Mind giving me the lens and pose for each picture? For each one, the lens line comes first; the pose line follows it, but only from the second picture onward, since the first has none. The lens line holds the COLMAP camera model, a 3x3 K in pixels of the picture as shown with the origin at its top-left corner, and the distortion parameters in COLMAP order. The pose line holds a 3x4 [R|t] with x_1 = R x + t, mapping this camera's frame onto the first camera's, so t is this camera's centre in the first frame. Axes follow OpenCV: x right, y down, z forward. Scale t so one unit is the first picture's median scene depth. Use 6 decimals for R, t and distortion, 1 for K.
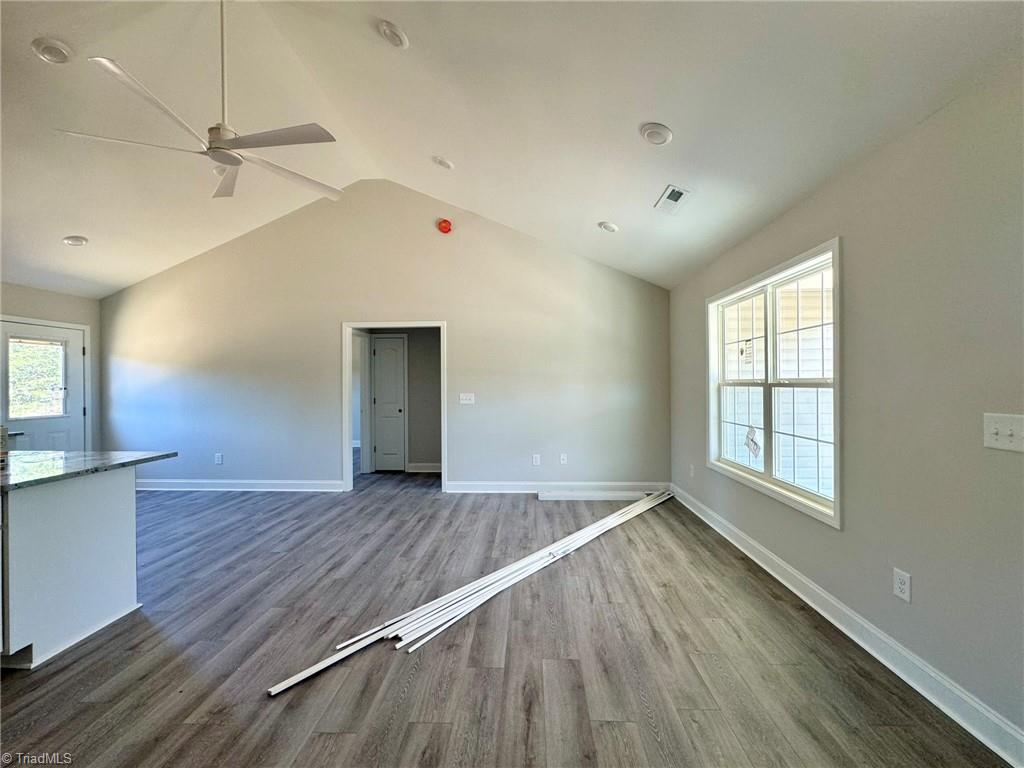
lens RADIAL K [[407.3, 0, 512.0], [0, 407.3, 384.0], [0, 0, 1]] dist [-0.002708, 0.000213]
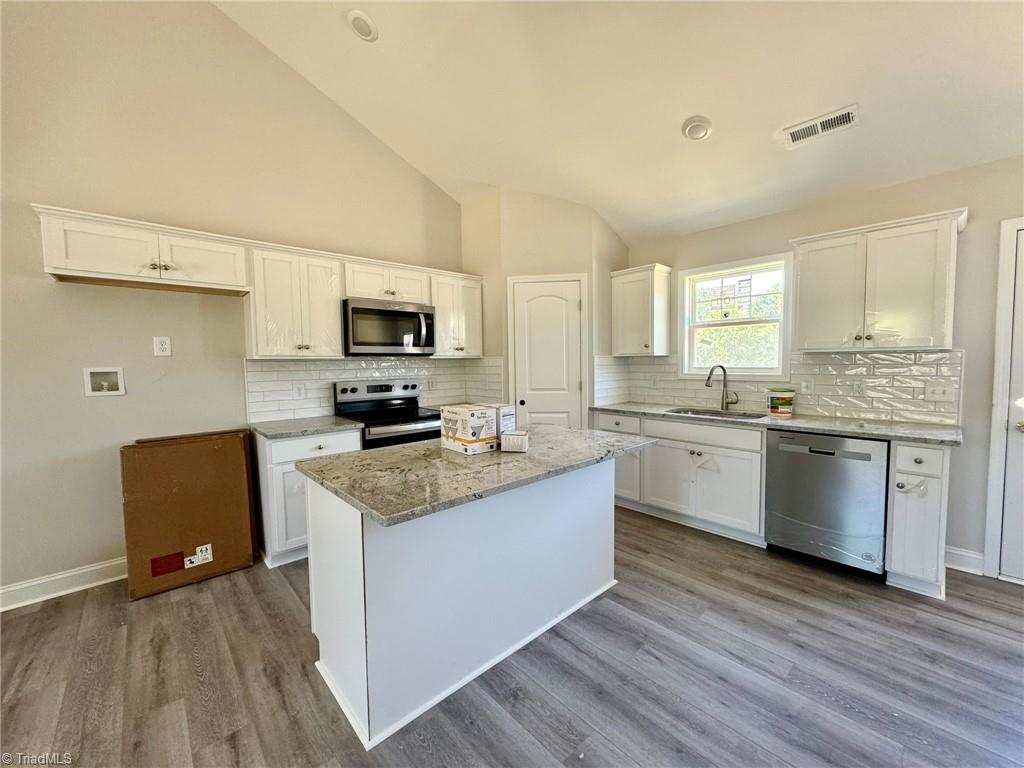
lens RADIAL K [[407.3, 0, 512.0], [0, 407.3, 384.0], [0, 0, 1]] dist [-0.002708, 0.000213]
pose [[-0.704973, 0.056730, -0.706961, -0.468481], [0.016356, 0.997831, 0.063762, 0.001616], [0.709045, 0.033388, -0.704372, 1.047973]]
